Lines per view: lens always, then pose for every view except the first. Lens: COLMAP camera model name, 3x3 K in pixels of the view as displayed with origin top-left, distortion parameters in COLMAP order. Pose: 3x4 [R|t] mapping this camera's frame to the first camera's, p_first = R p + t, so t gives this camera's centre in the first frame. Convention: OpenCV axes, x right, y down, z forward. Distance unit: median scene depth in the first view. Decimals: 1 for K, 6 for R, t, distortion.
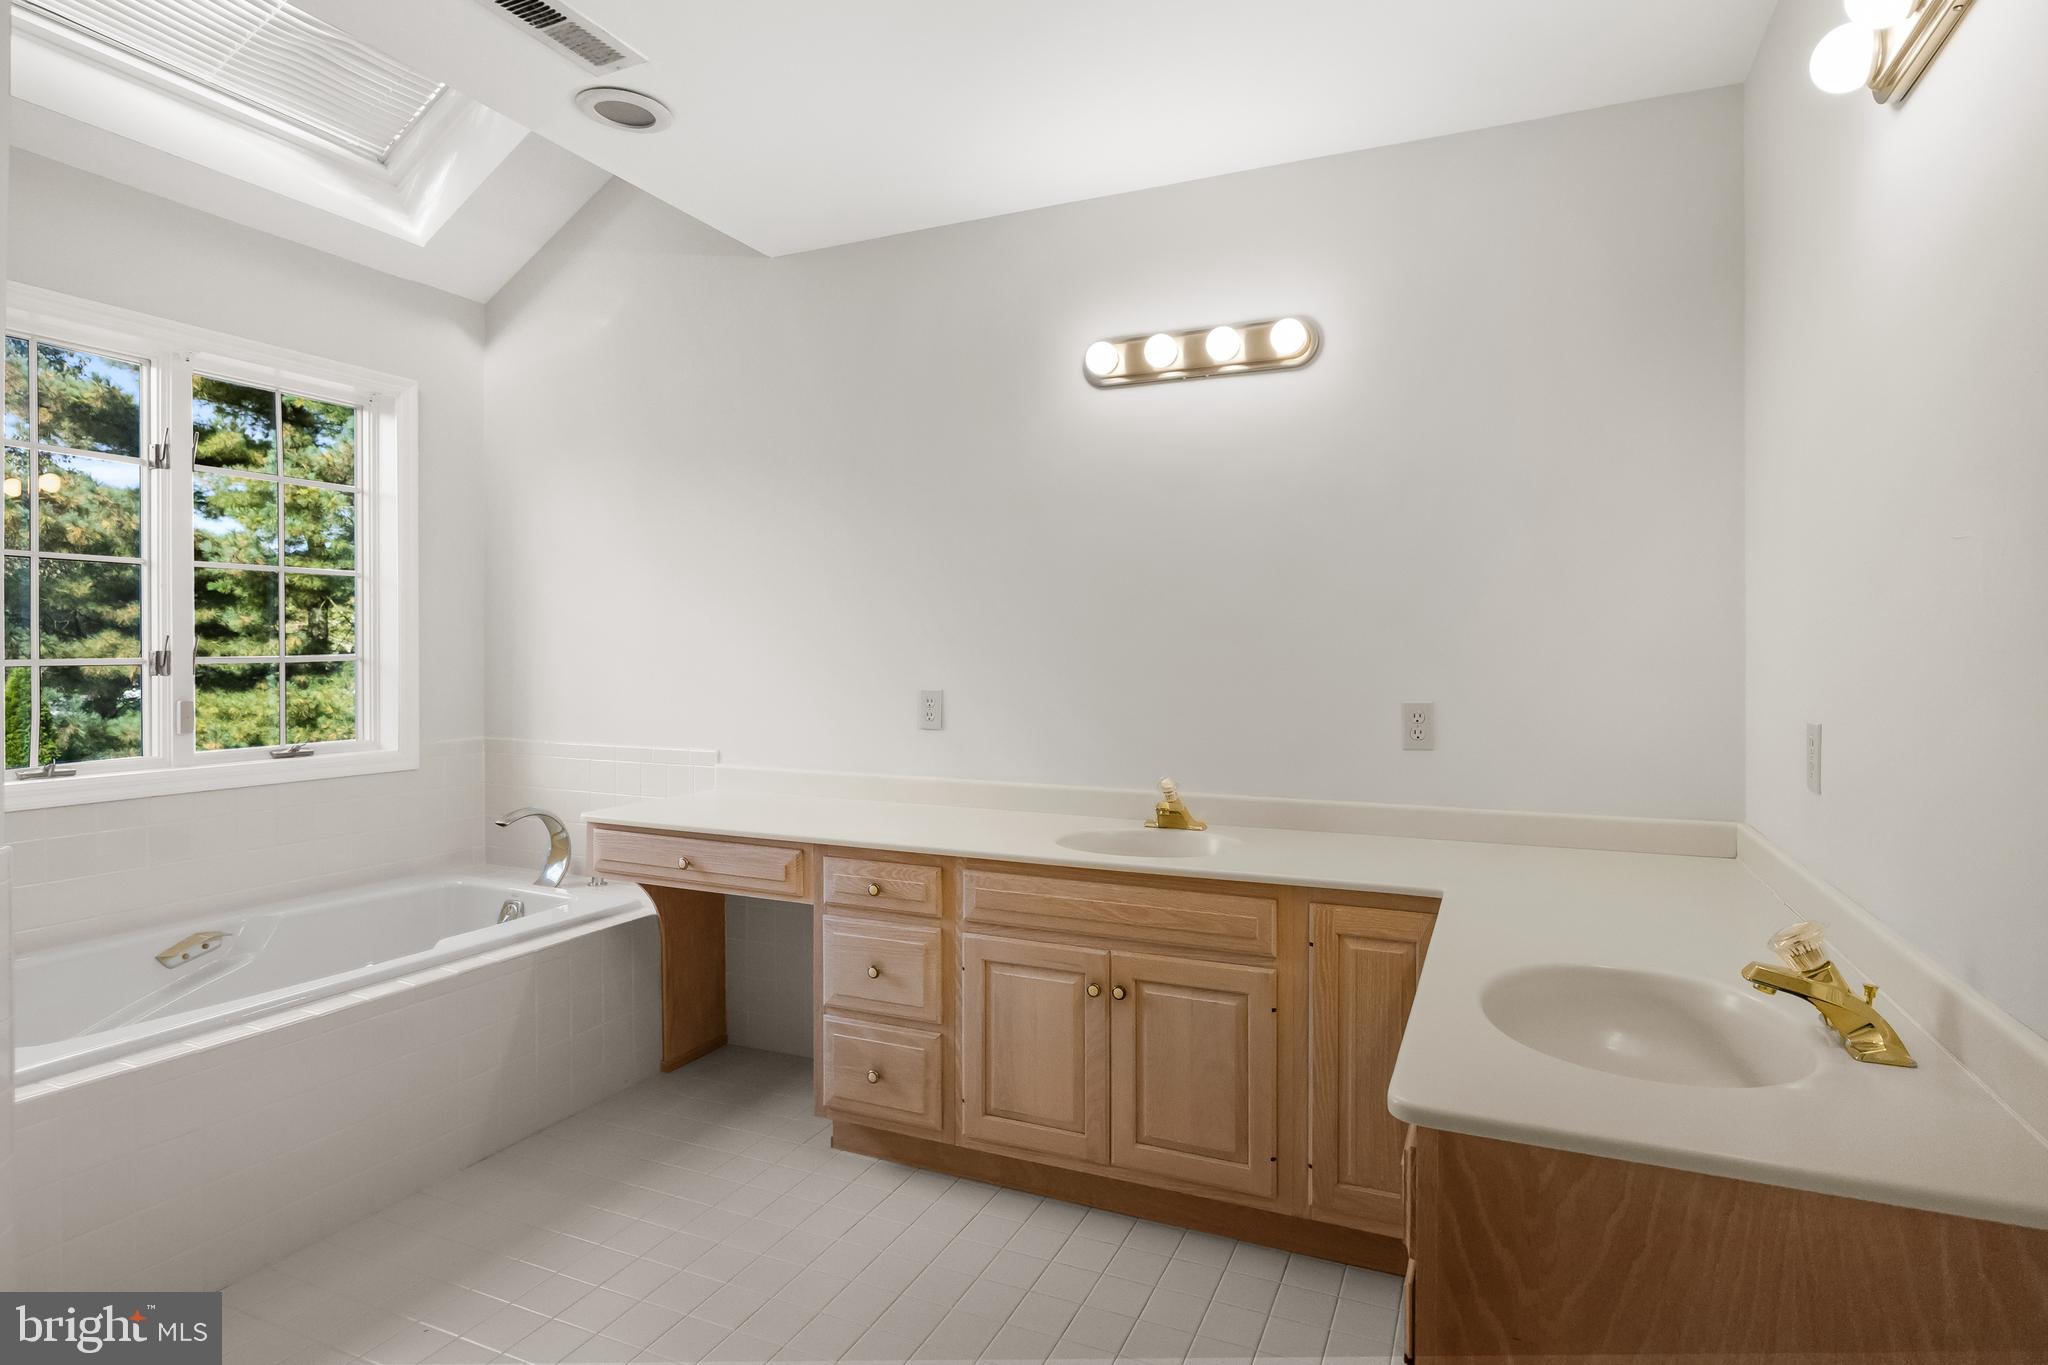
lens RADIAL K [[1081.2, 0, 1020.8], [0, 1081.2, 669.1], [0, 0, 1]] dist [-0.008199, 0.000320]
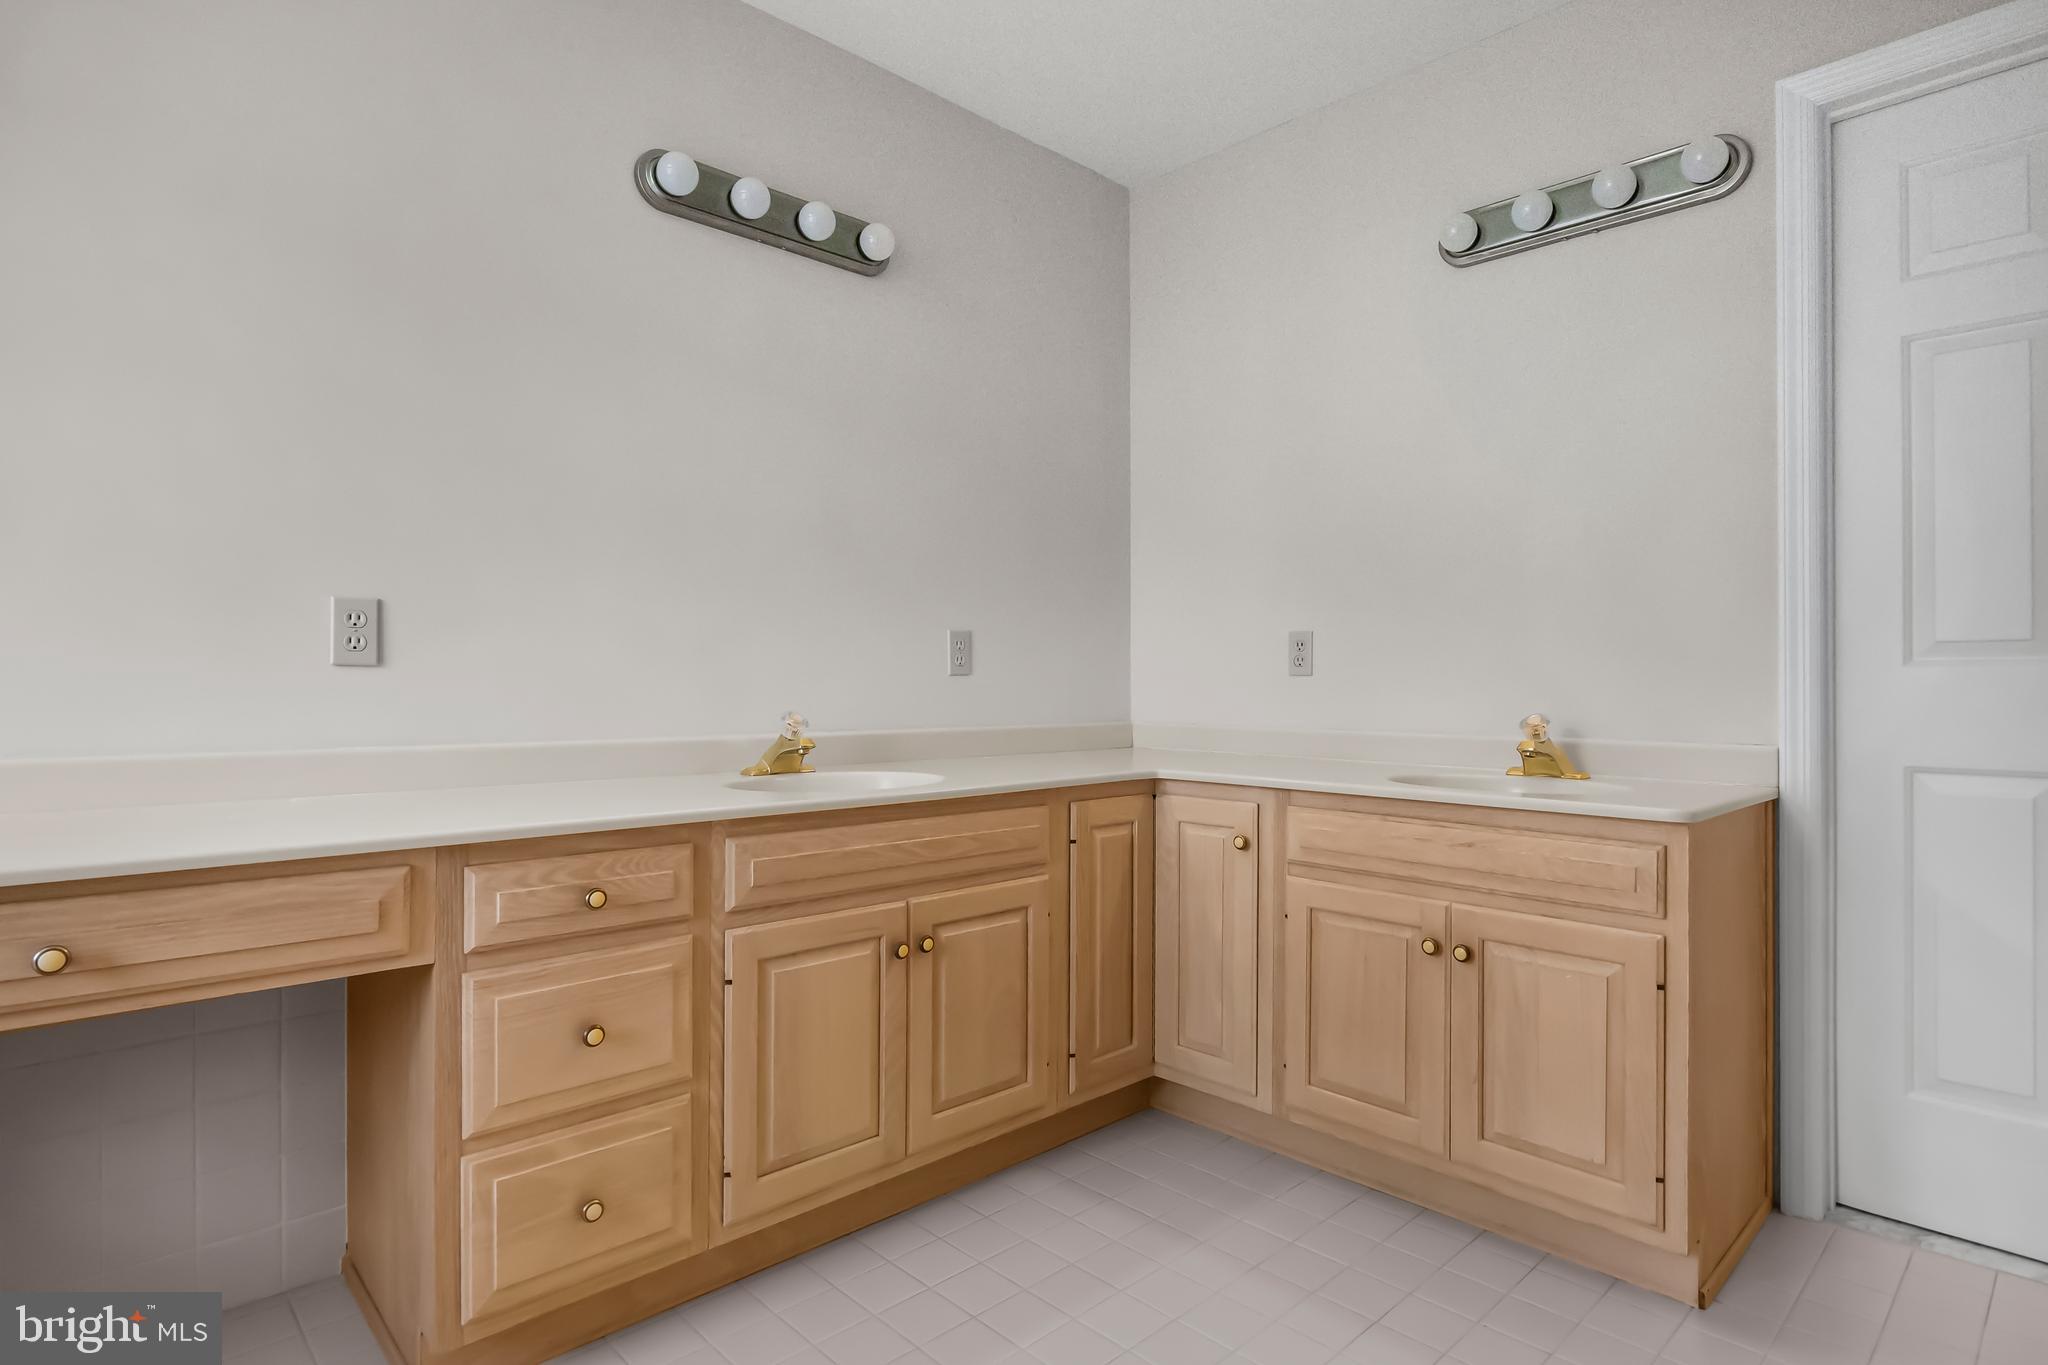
lens RADIAL K [[1081.2, 0, 1024.6], [0, 1081.2, 682.6], [0, 0, 1]] dist [-0.008199, 0.000320]
pose [[0.374031, -0.003416, 0.927410, -0.615566], [0.010354, 0.999946, -0.000493, 0.086976], [-0.927358, 0.009787, 0.374046, 0.559298]]
